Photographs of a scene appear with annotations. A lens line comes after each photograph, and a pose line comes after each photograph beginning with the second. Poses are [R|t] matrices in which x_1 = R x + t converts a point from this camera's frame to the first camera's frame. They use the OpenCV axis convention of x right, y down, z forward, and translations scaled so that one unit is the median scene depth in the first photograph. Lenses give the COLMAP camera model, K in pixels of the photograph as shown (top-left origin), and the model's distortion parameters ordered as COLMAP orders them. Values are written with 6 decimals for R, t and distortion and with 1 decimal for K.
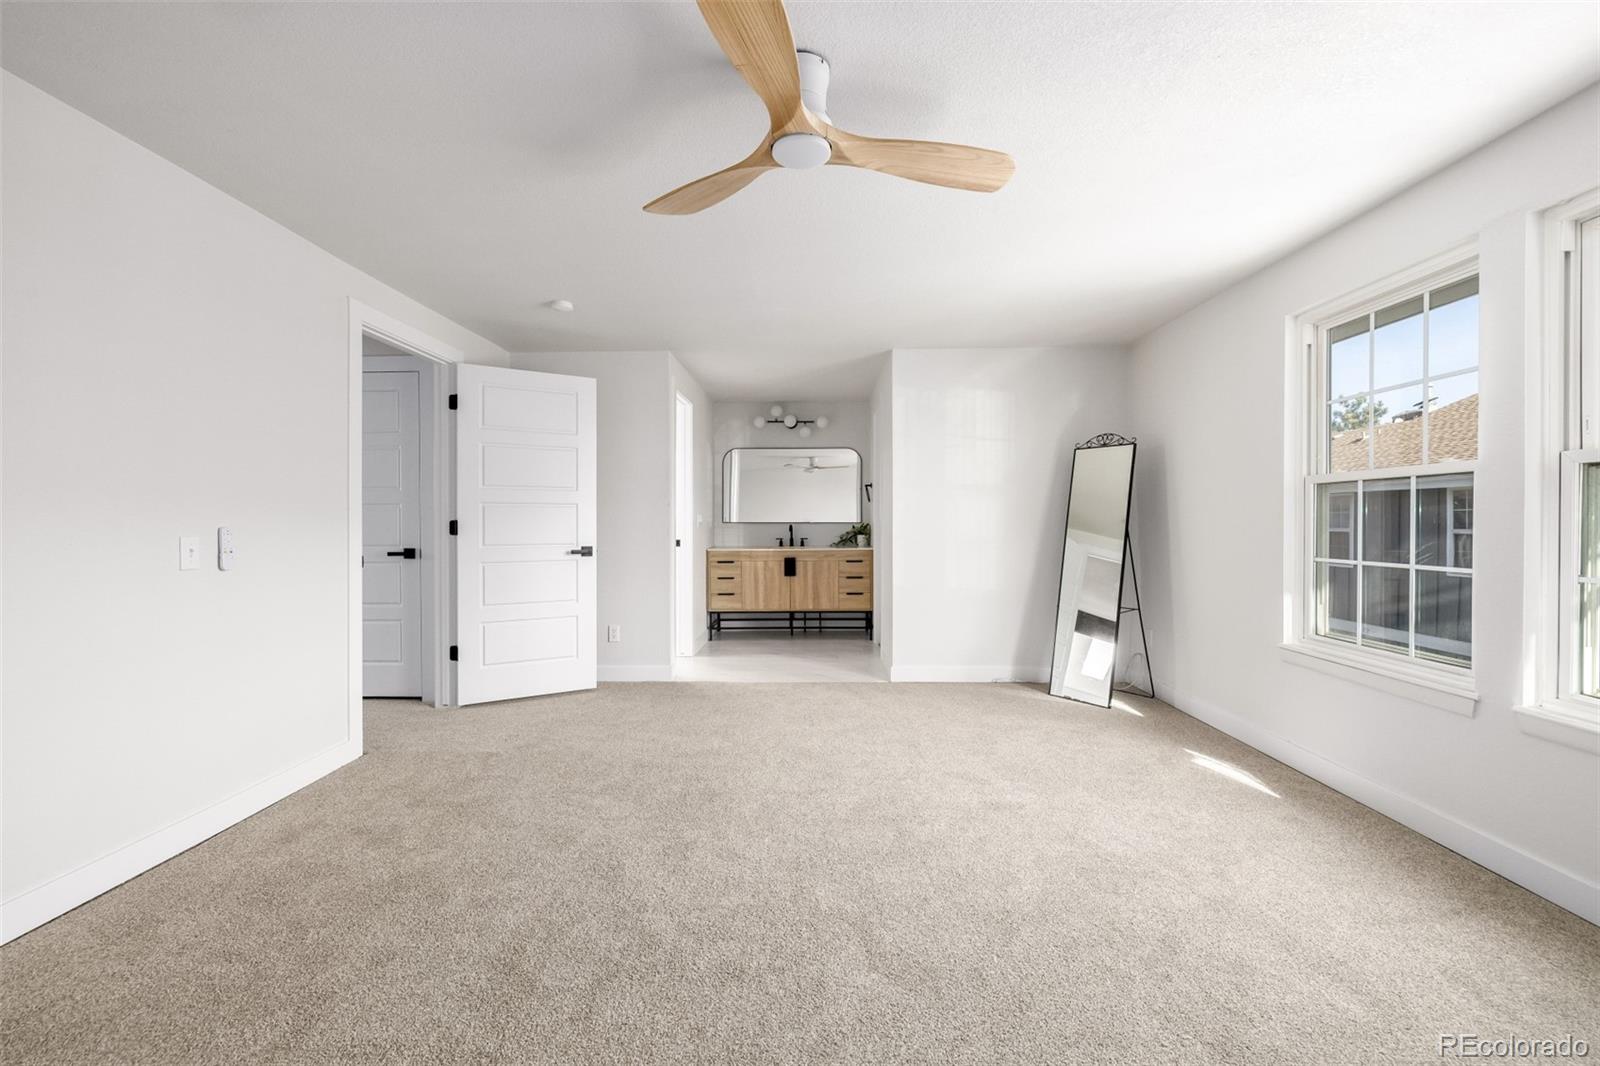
lens RADIAL K [[677.6, 0, 801.3], [0, 677.6, 525.7], [0, 0, 1]] dist [0.000741, 0.000048]
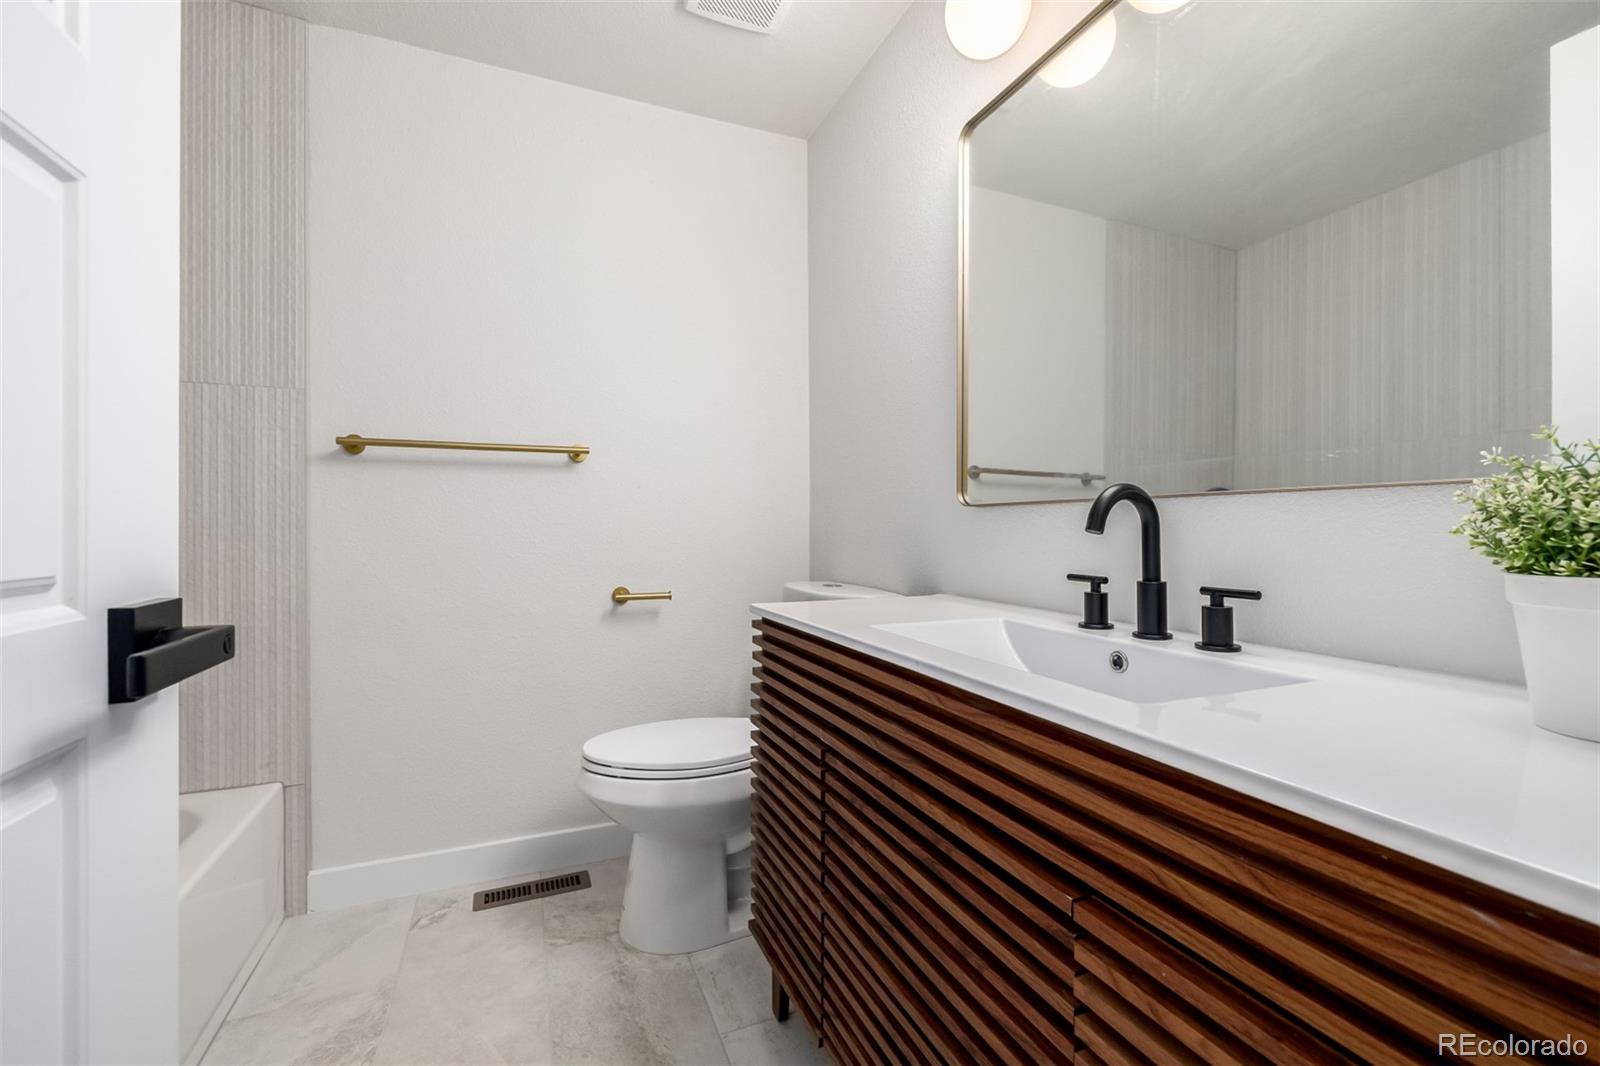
lens RADIAL K [[677.6, 0, 801.3], [0, 677.6, 525.7], [0, 0, 1]] dist [0.000741, 0.000048]
pose [[0.403731, -0.001997, -0.914876, 0.087449], [-0.003066, 0.999989, -0.003536, 0.007959], [0.914873, 0.004233, 0.403720, 0.873801]]
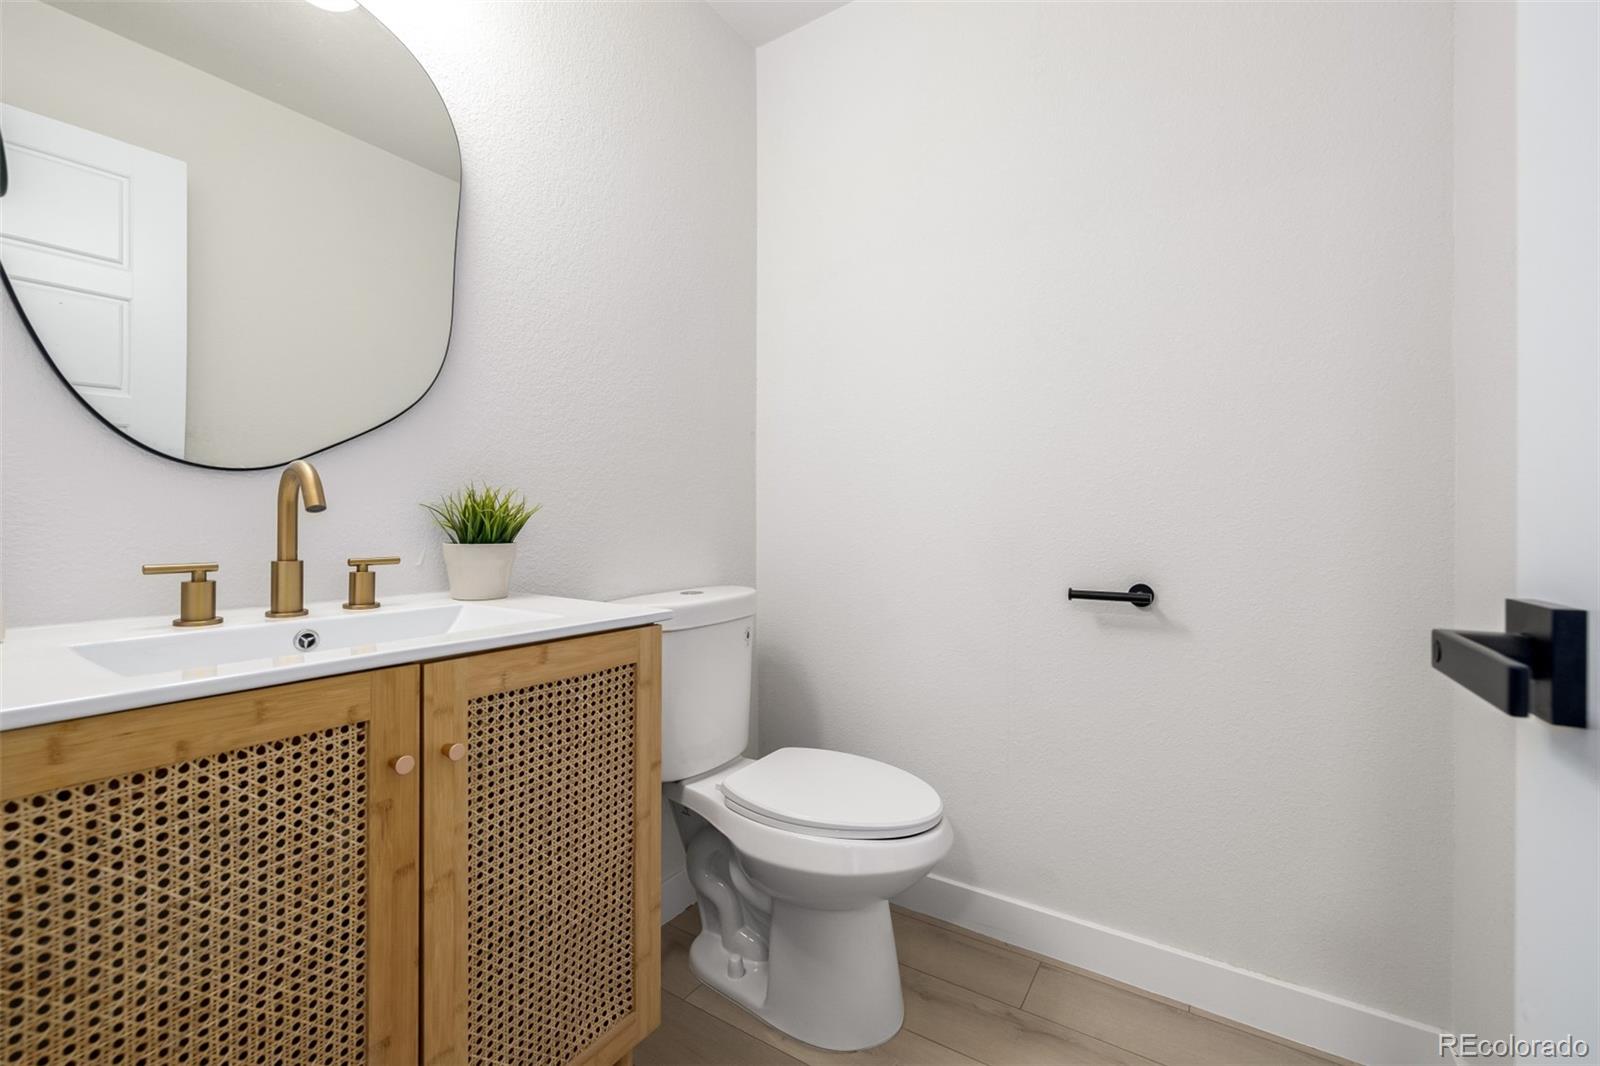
lens RADIAL K [[677.6, 0, 801.3], [0, 677.6, 525.7], [0, 0, 1]] dist [0.000741, 0.000048]
pose [[0.535979, -0.001012, 0.844231, -0.081654], [0.001169, 0.999999, 0.000457, 0.011028], [-0.844230, 0.000742, 0.535980, 0.818308]]
